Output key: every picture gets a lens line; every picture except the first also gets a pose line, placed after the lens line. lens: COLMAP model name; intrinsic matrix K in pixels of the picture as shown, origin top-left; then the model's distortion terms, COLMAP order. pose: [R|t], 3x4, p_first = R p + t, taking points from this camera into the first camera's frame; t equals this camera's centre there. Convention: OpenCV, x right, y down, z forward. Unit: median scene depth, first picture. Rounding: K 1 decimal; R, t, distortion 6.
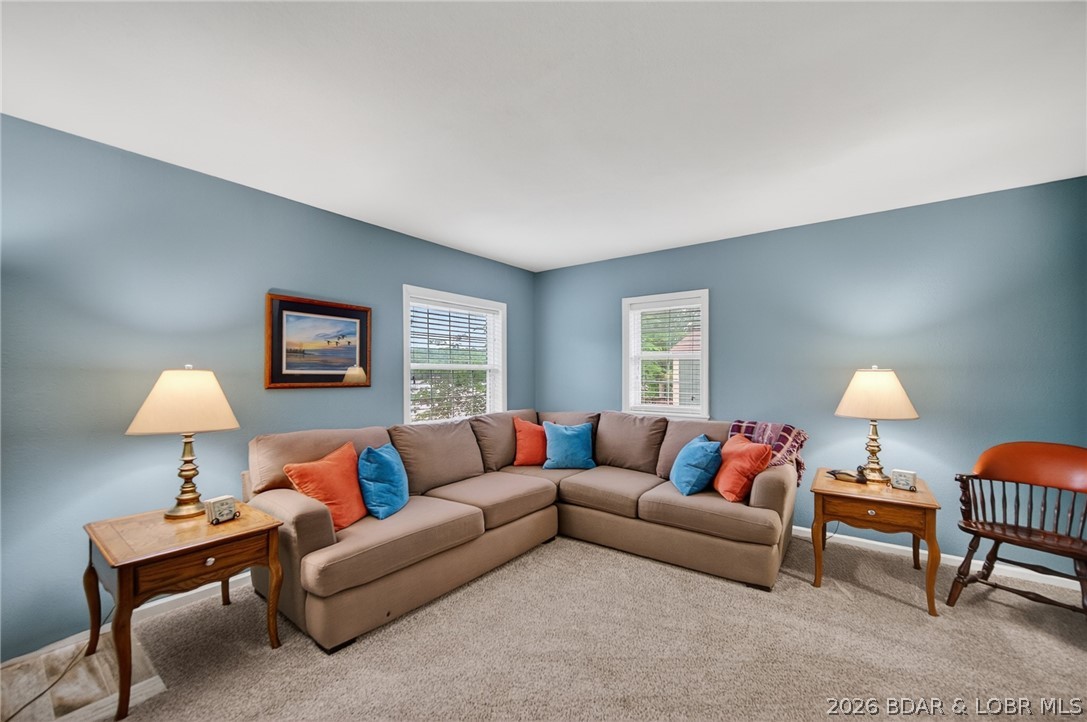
lens RADIAL K [[426.0, 0, 544.1], [0, 426.0, 379.1], [0, 0, 1]] dist [0.000437, -0.000508]
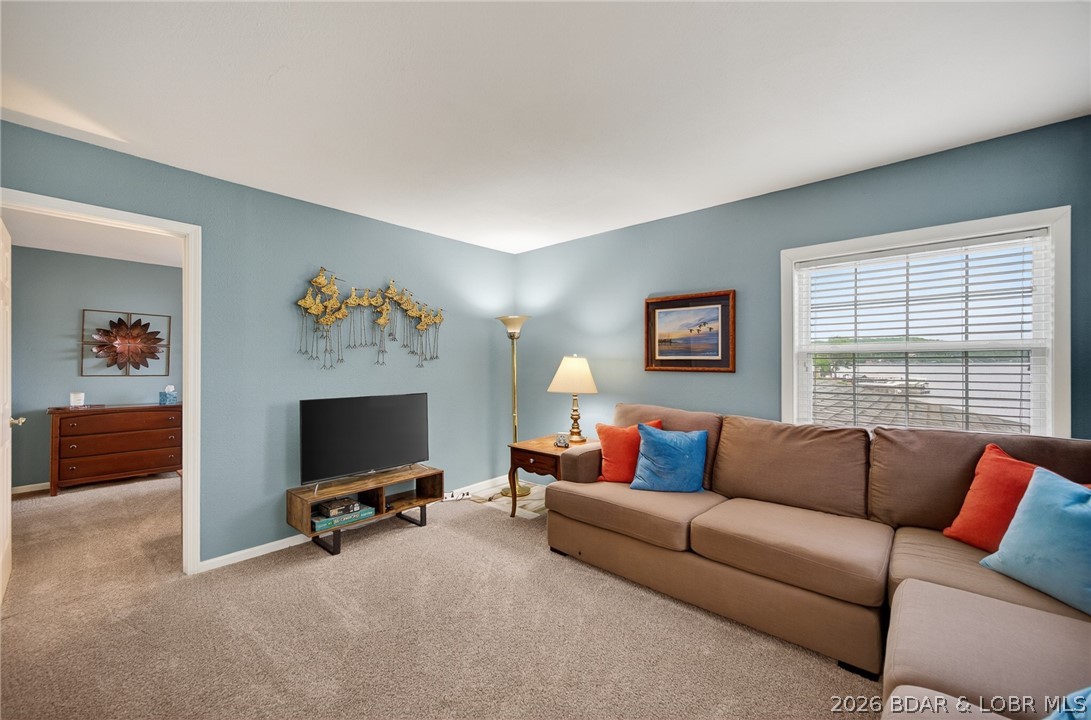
lens RADIAL K [[427.9, 0, 545.5], [0, 427.9, 360.0], [0, 0, 1]] dist [-0.000229, -0.000031]
pose [[-0.086928, -0.003007, -0.996210, 0.639312], [-0.010539, 0.999942, -0.002099, -0.003743], [0.996159, 0.010316, -0.086955, 0.727919]]
